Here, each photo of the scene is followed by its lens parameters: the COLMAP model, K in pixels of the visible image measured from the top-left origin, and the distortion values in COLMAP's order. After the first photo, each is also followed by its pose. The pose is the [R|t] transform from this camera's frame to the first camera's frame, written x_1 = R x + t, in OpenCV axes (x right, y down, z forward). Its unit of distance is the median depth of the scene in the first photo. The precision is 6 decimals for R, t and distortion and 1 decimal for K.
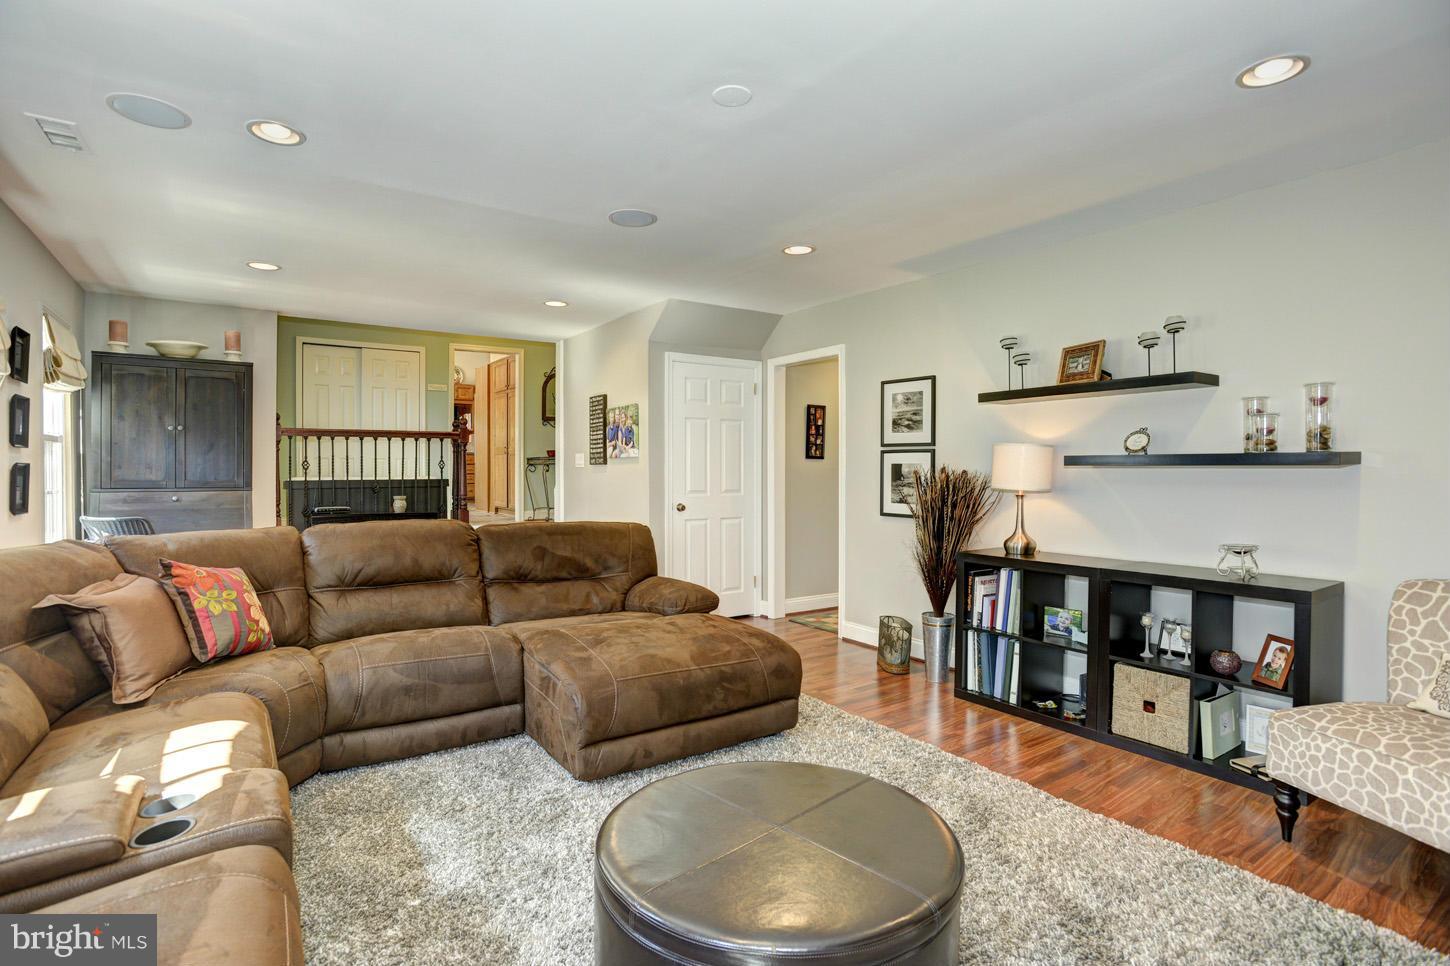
lens RADIAL K [[745.5, 0, 718.0], [0, 745.5, 484.7], [0, 0, 1]] dist [-0.001635, 0.000139]
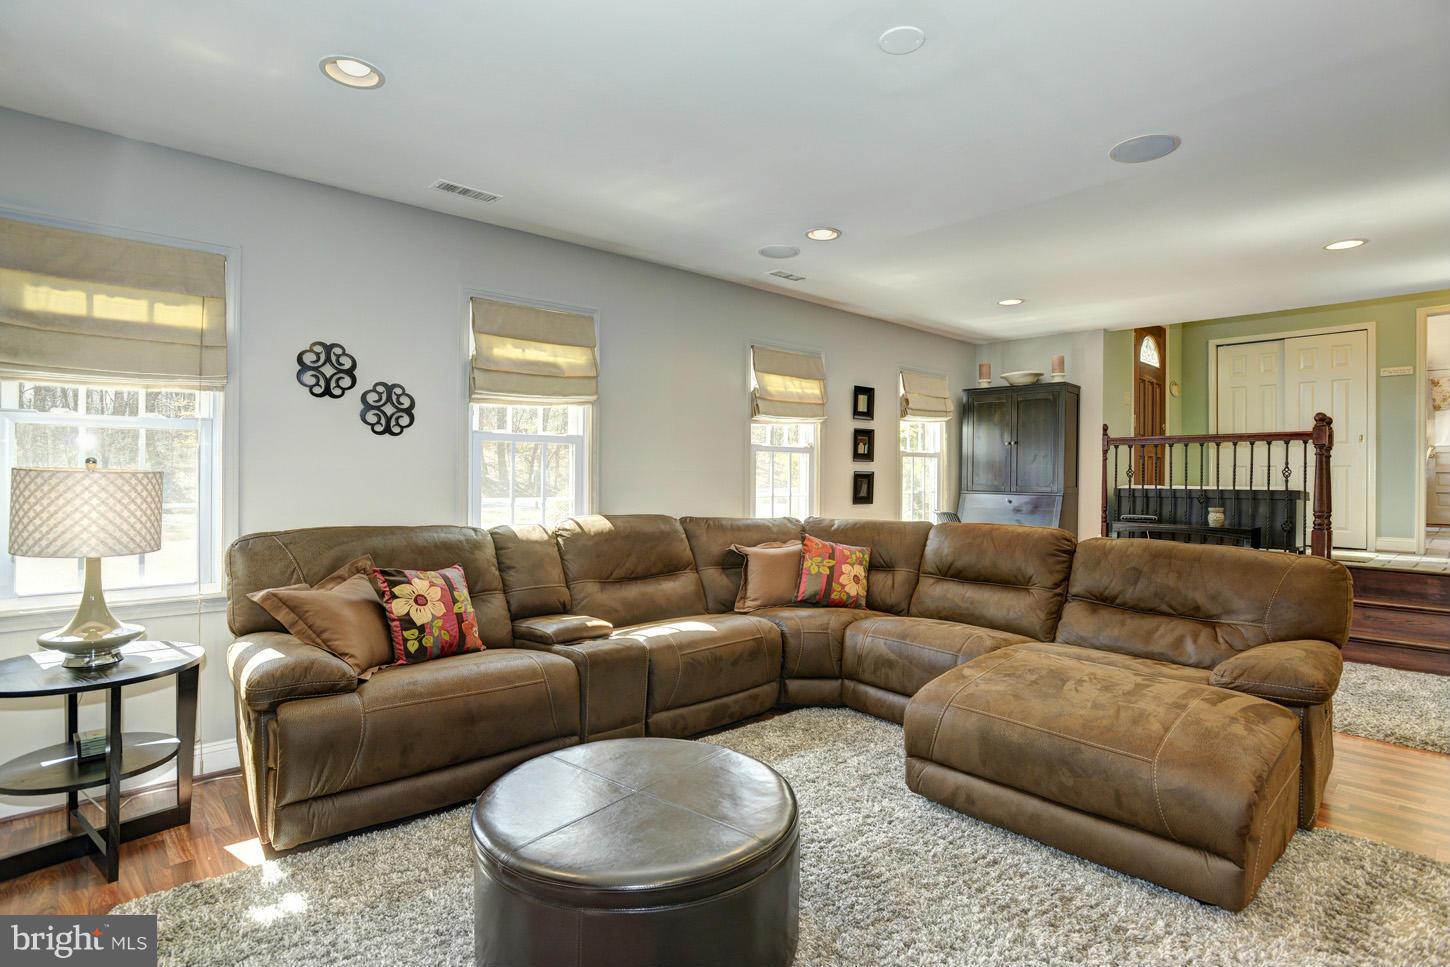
lens RADIAL K [[745.5, 0, 721.0], [0, 745.5, 475.6], [0, 0, 1]] dist [-0.001635, 0.000139]
pose [[0.159601, 0.003331, -0.987176, 0.413060], [-0.027558, 0.999620, -0.001082, -0.006428], [0.986797, 0.027377, 0.159632, 0.319676]]
